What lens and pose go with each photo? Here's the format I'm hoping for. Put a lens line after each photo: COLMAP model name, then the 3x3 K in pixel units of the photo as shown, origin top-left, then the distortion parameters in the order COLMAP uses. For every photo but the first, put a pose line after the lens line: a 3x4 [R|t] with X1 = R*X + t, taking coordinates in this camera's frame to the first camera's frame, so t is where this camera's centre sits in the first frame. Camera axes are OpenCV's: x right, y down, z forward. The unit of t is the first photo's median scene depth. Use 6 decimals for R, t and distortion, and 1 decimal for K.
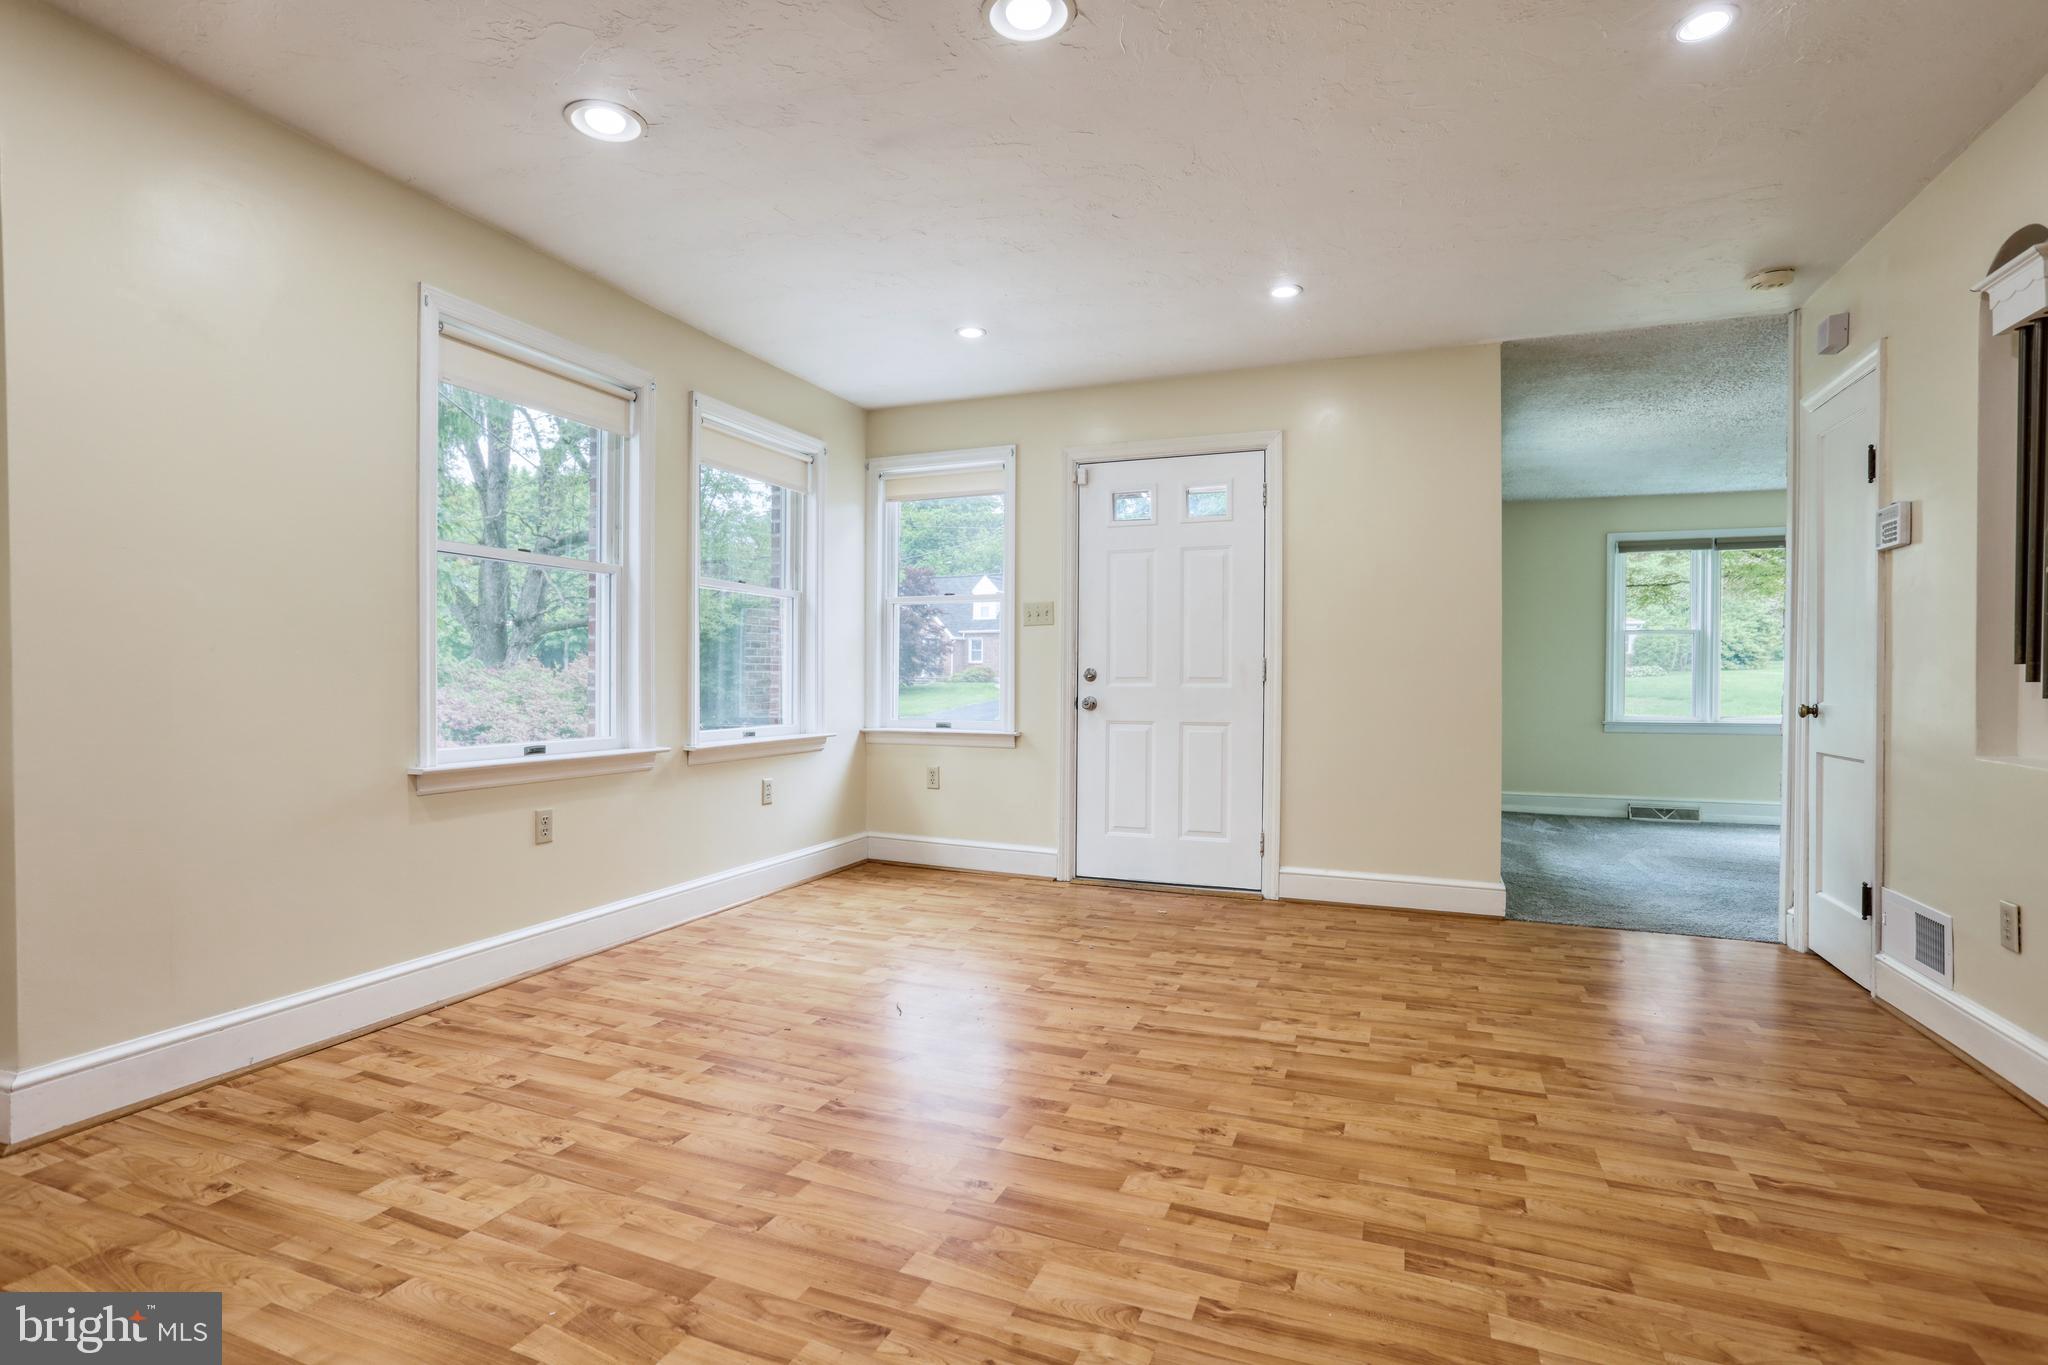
lens RADIAL K [[980.2, 0, 1026.1], [0, 980.2, 688.5], [0, 0, 1]] dist [-0.023301, 0.010416]
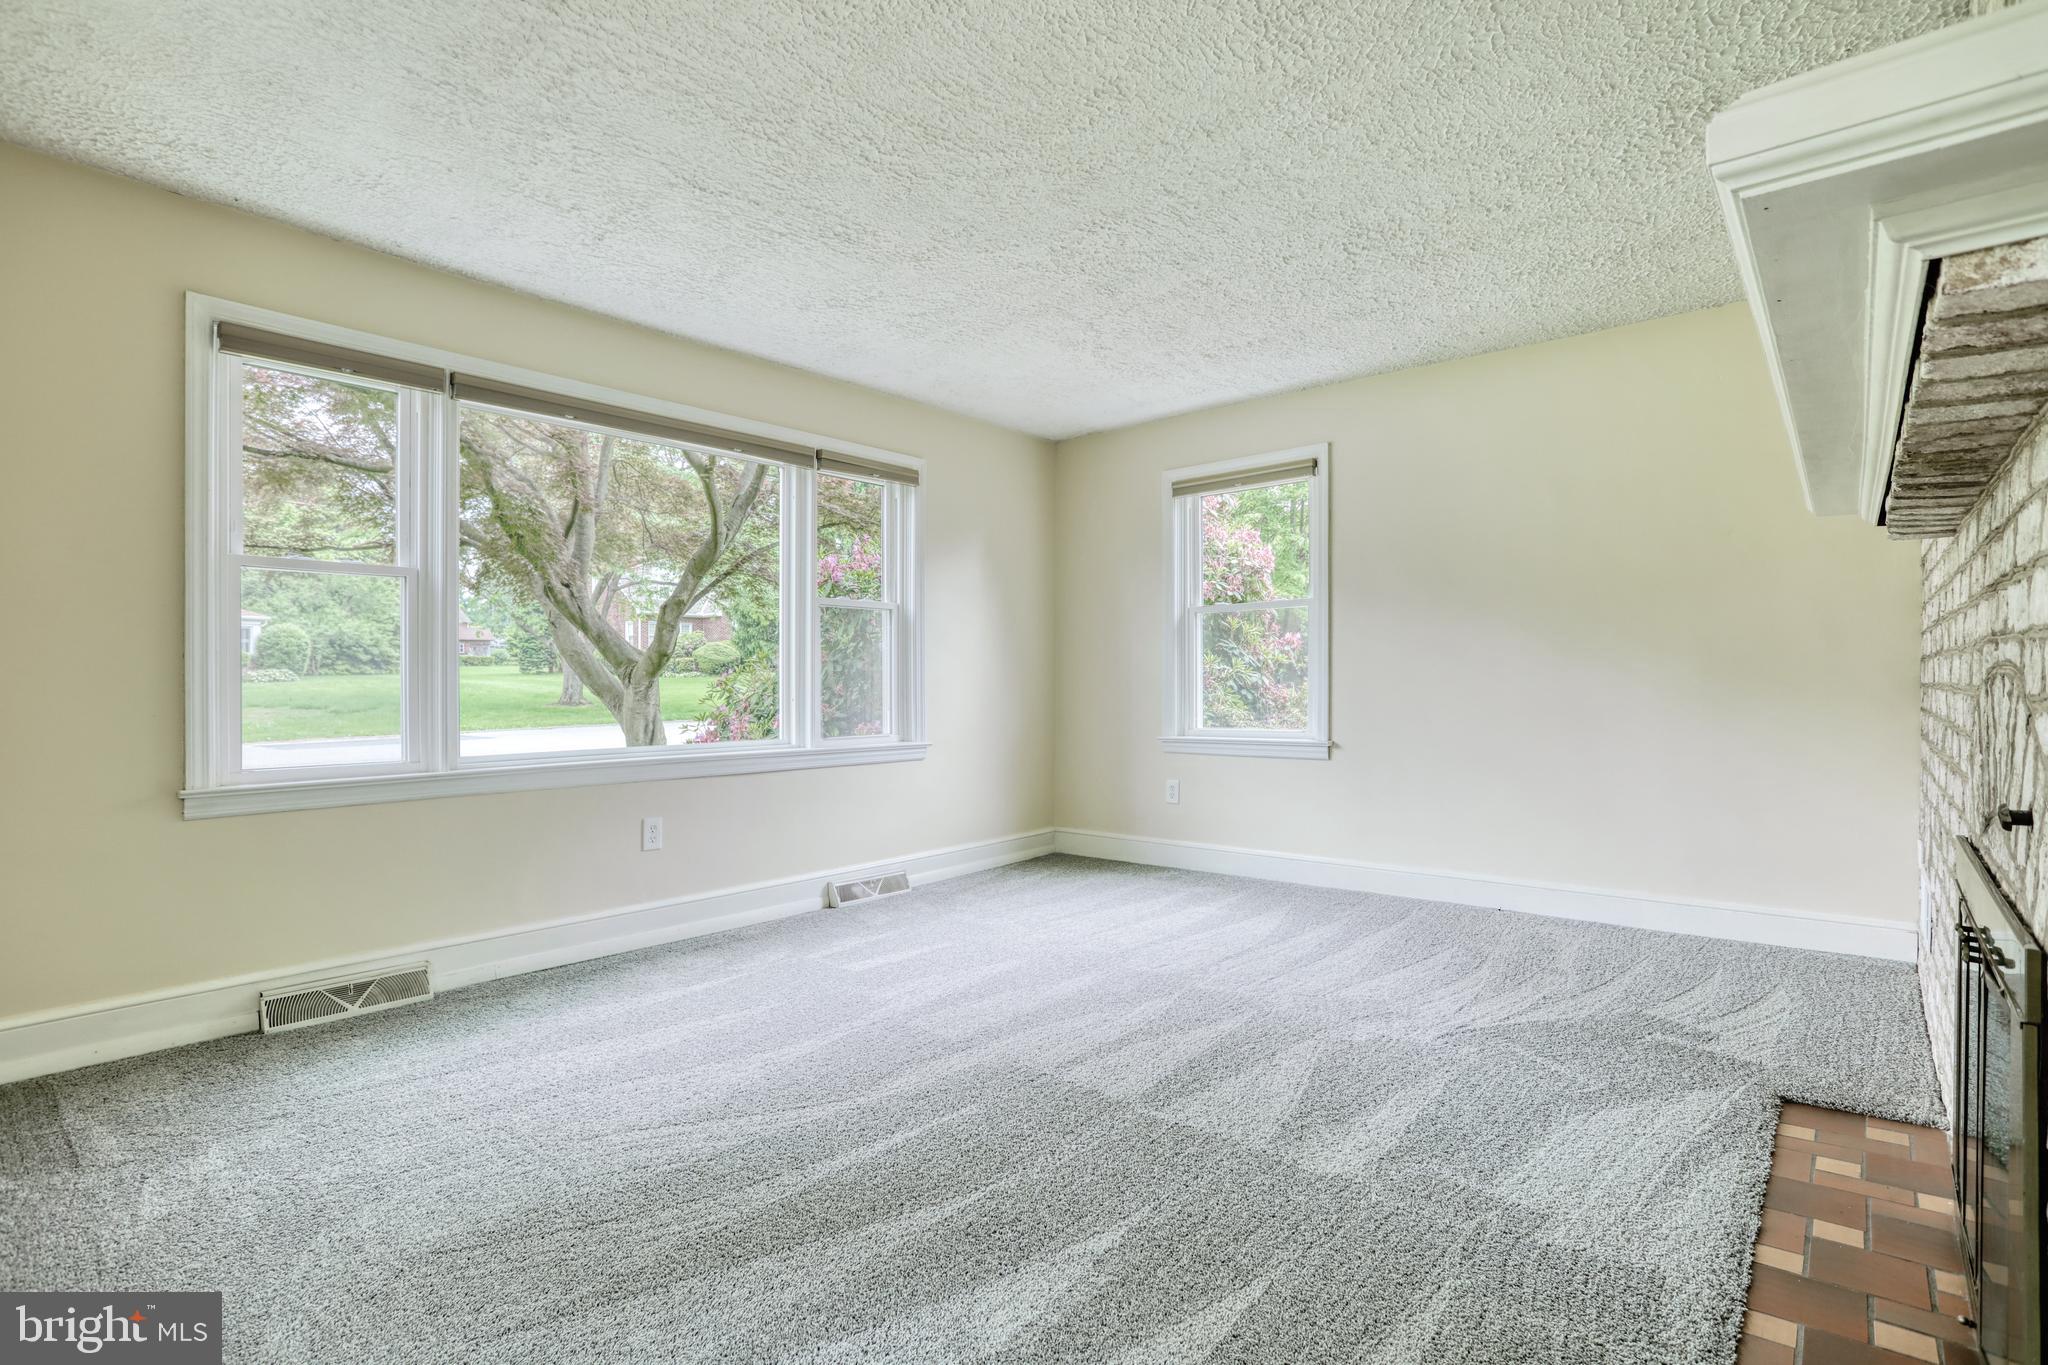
lens RADIAL K [[980.2, 0, 1019.3], [0, 980.2, 686.8], [0, 0, 1]] dist [-0.023301, 0.010416]
pose [[0.339549, -0.009497, 0.940540, 0.354949], [0.016785, 0.999851, 0.004036, -0.002195], [-0.940439, 0.014417, 0.339658, 0.573627]]
